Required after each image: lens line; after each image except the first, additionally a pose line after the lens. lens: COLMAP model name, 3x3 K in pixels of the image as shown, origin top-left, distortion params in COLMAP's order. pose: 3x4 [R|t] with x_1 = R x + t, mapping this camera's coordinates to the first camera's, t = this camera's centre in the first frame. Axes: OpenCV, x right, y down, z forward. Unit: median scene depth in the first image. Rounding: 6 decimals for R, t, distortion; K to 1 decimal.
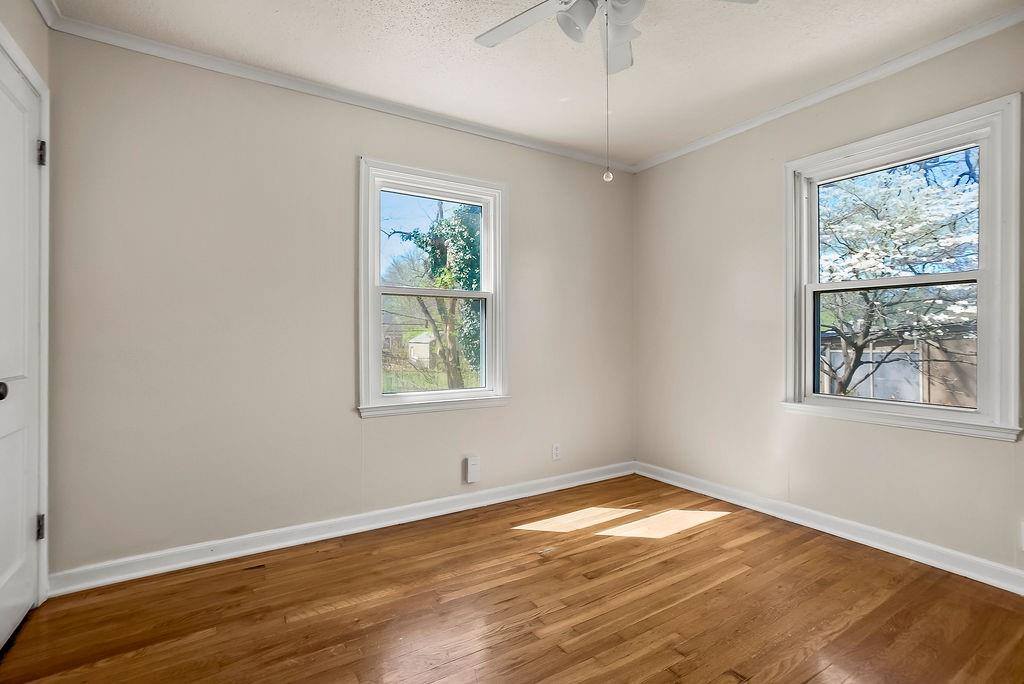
lens RADIAL K [[473.0, 0, 511.4], [0, 473.0, 337.5], [0, 0, 1]] dist [-0.051199, 0.024056]
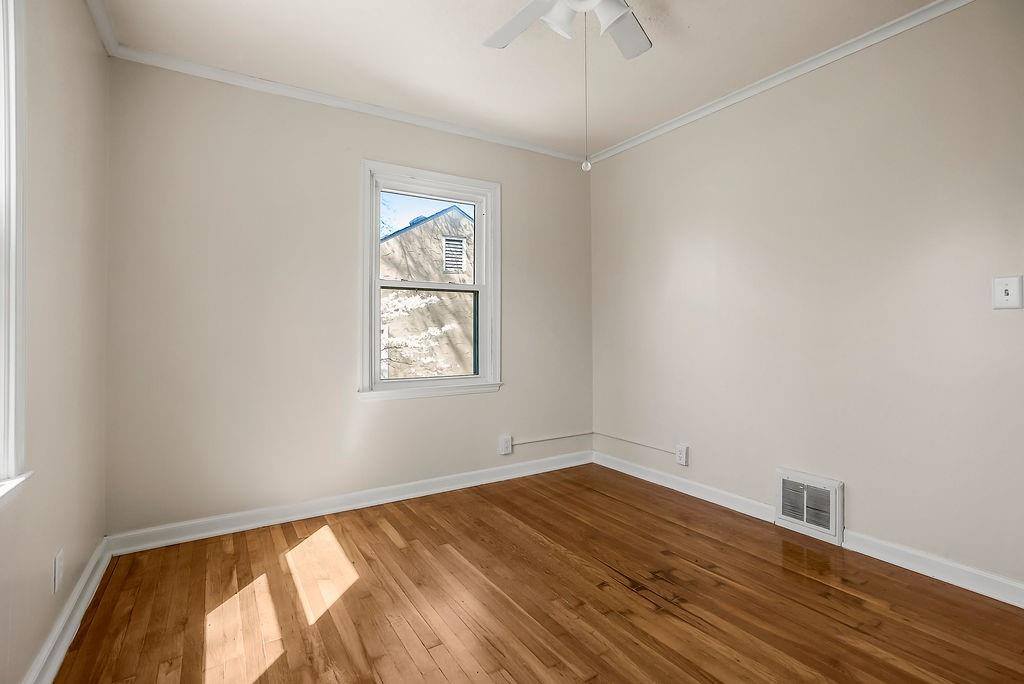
lens RADIAL K [[486.5, 0, 511.9], [0, 486.5, 330.2], [0, 0, 1]] dist [-0.001396, 0.000287]
pose [[-0.002088, 0.002369, 0.999995, -0.498782], [-0.000346, 0.999997, -0.002370, 0.005603], [-0.999998, -0.000351, -0.002087, 0.701596]]
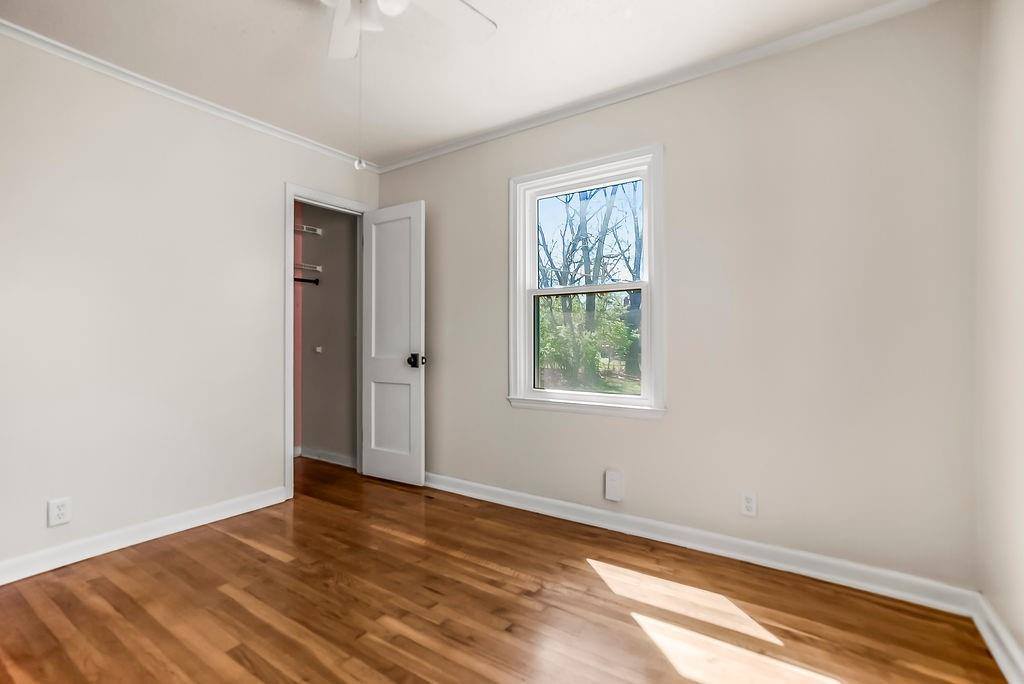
lens RADIAL K [[465.8, 0, 512.0], [0, 465.8, 342.0], [0, 0, 1]] dist [-0.021614, 0.022785]
pose [[0.409044, -0.001011, -0.912514, 0.718308], [-0.000317, 0.999999, -0.001250, 0.015081], [0.912515, 0.000800, 0.409043, 0.538656]]
